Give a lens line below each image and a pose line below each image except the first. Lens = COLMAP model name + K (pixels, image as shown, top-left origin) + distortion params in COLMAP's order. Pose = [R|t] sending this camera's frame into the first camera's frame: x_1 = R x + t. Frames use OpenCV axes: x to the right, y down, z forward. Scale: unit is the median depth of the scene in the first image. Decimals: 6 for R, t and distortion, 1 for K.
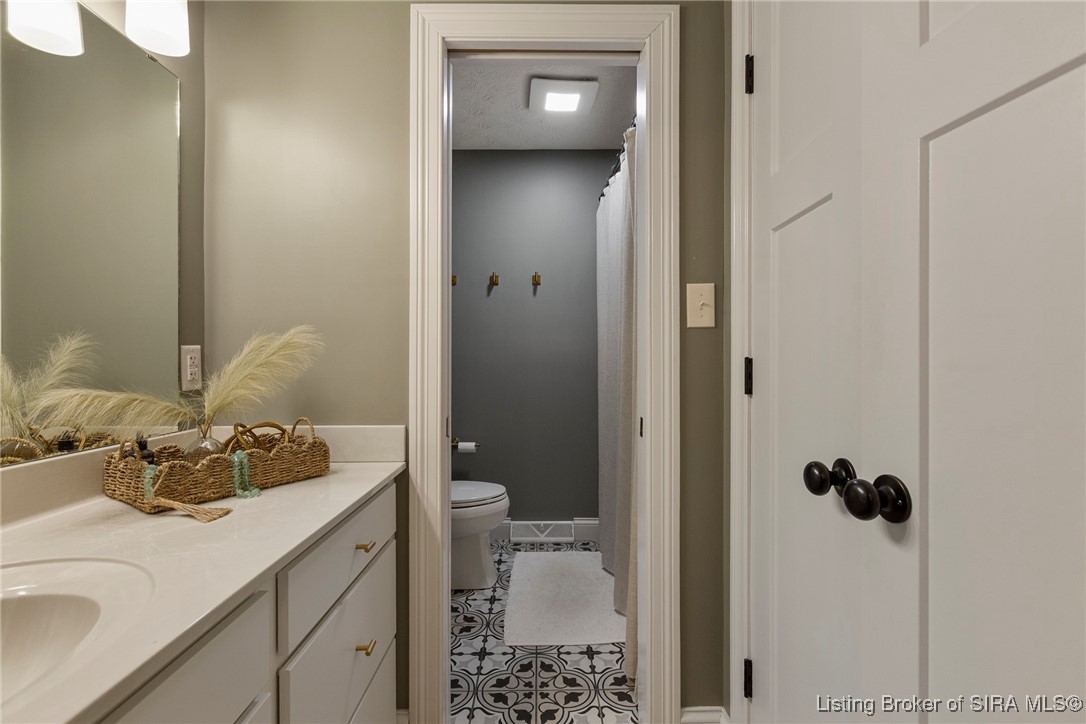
lens RADIAL K [[485.1, 0, 548.2], [0, 485.1, 359.6], [0, 0, 1]] dist [0.000557, 0.000969]
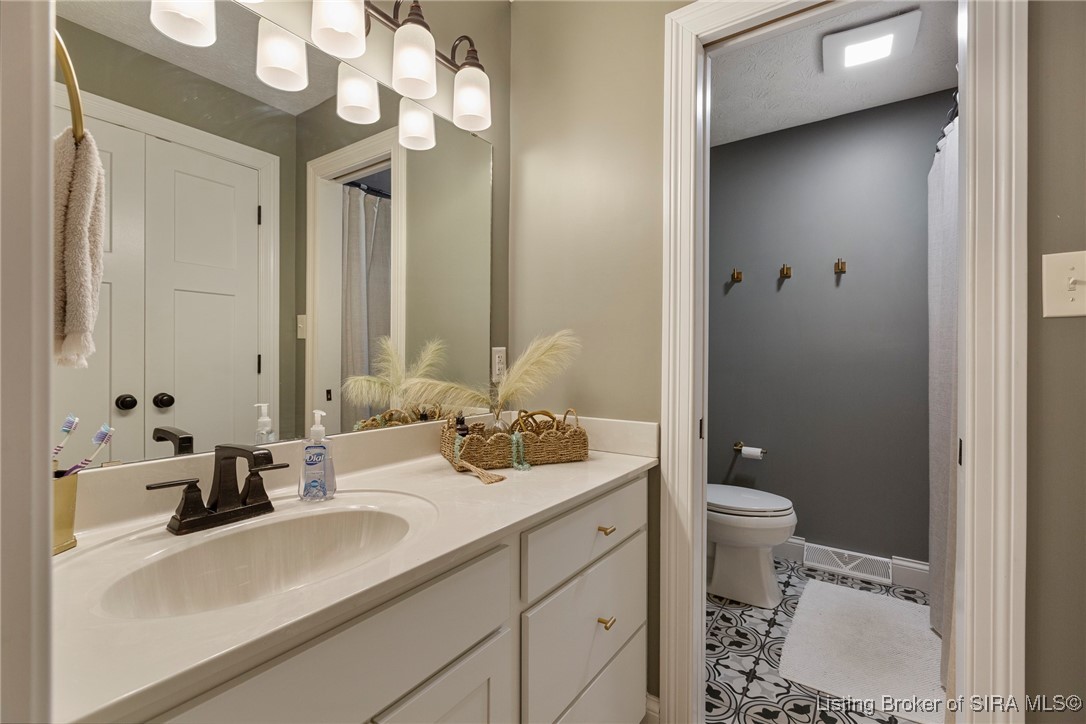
lens RADIAL K [[485.1, 0, 560.4], [0, 485.1, 357.7], [0, 0, 1]] dist [0.000557, 0.000969]
pose [[0.820429, 0.006495, -0.571711, 0.126013], [-0.007750, 0.999970, 0.000240, -0.002664], [0.571696, 0.004234, 0.820455, 0.029463]]
